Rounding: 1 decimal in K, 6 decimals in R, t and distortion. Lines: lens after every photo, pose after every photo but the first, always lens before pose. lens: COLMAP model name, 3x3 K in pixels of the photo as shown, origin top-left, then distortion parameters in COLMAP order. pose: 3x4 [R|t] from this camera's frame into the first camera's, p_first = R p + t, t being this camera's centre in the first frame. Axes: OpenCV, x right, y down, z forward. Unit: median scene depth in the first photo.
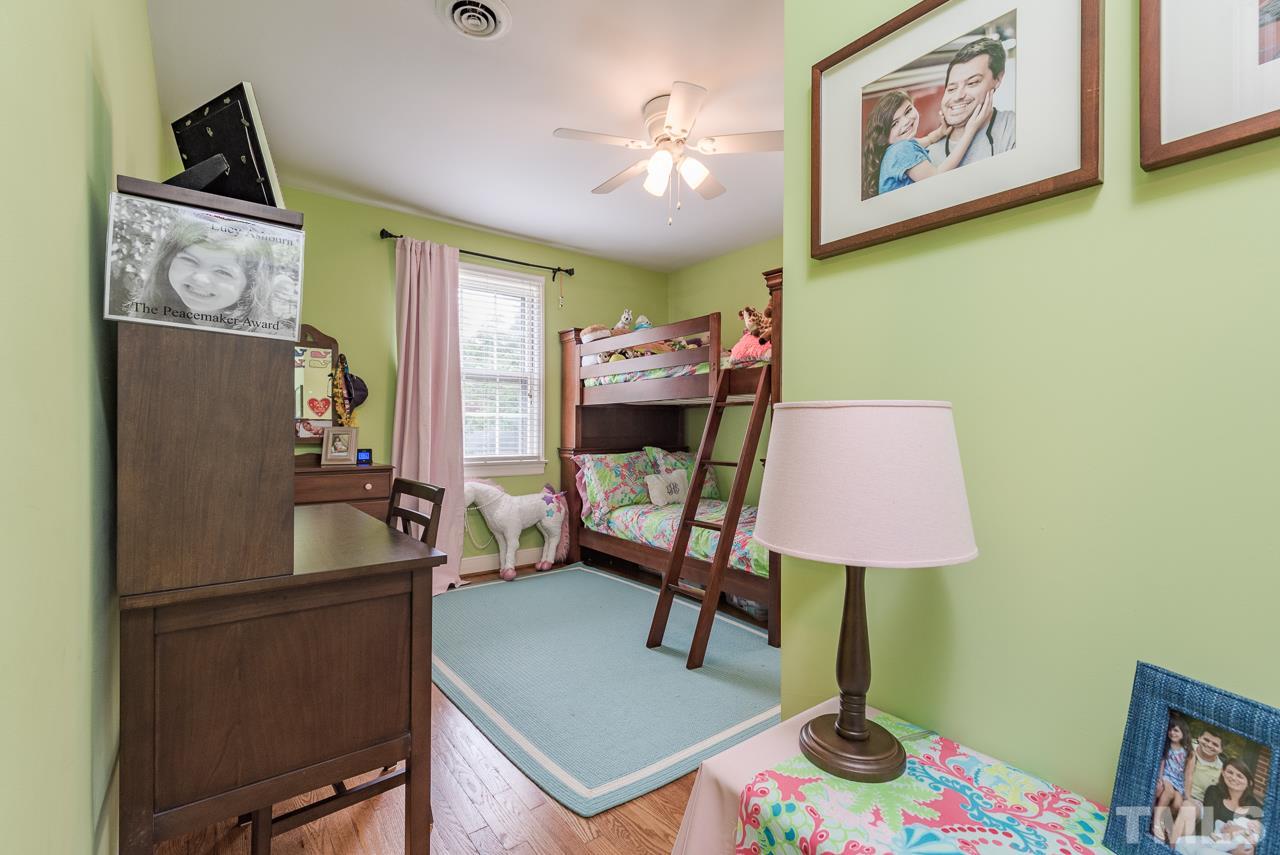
lens RADIAL K [[575.6, 0, 635.4], [0, 575.6, 430.7], [0, 0, 1]] dist [0.003859, -0.000359]
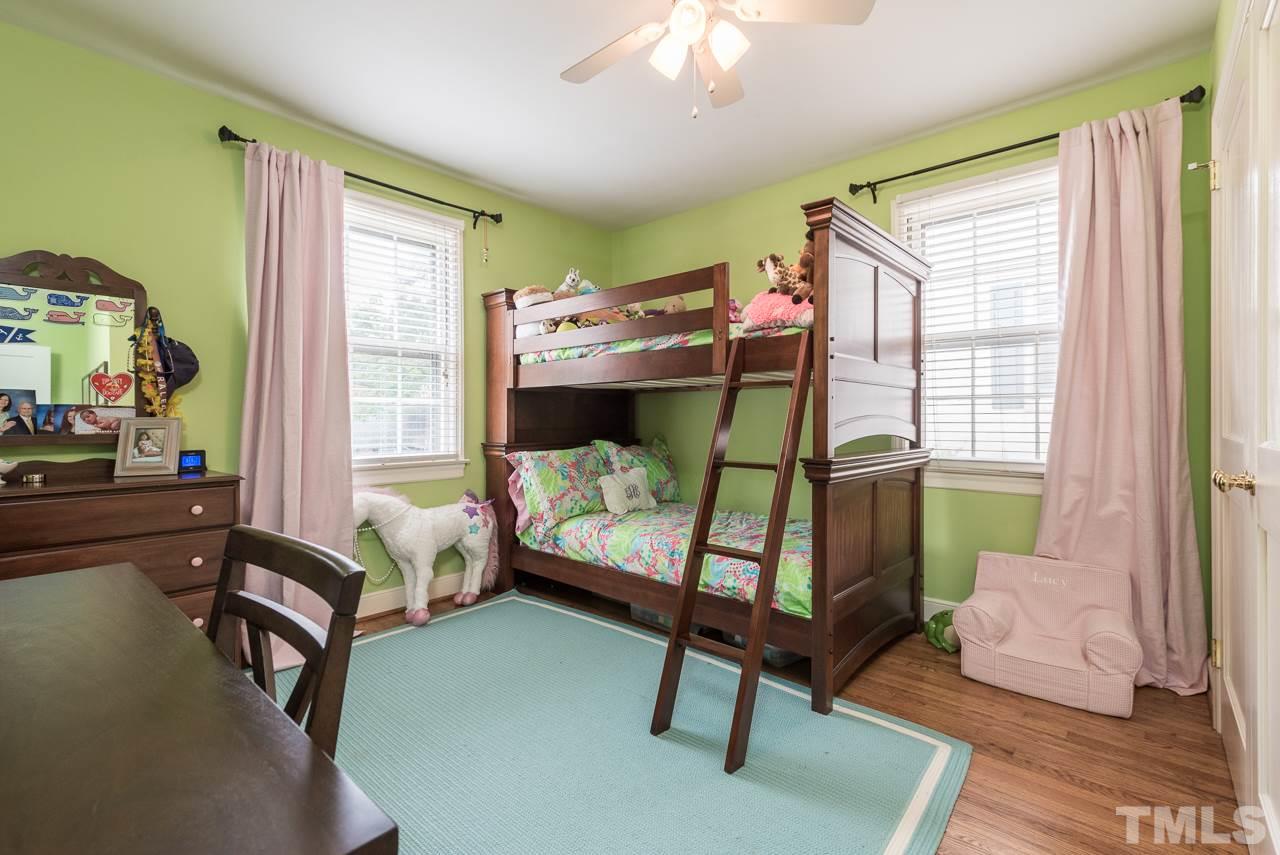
lens RADIAL K [[575.6, 0, 649.2], [0, 575.6, 417.5], [0, 0, 1]] dist [0.003859, -0.000359]
pose [[0.978249, -0.005087, 0.207372, -0.087643], [0.005725, 0.999981, -0.002478, -0.001783], [-0.207356, 0.003611, 0.978259, 0.226305]]
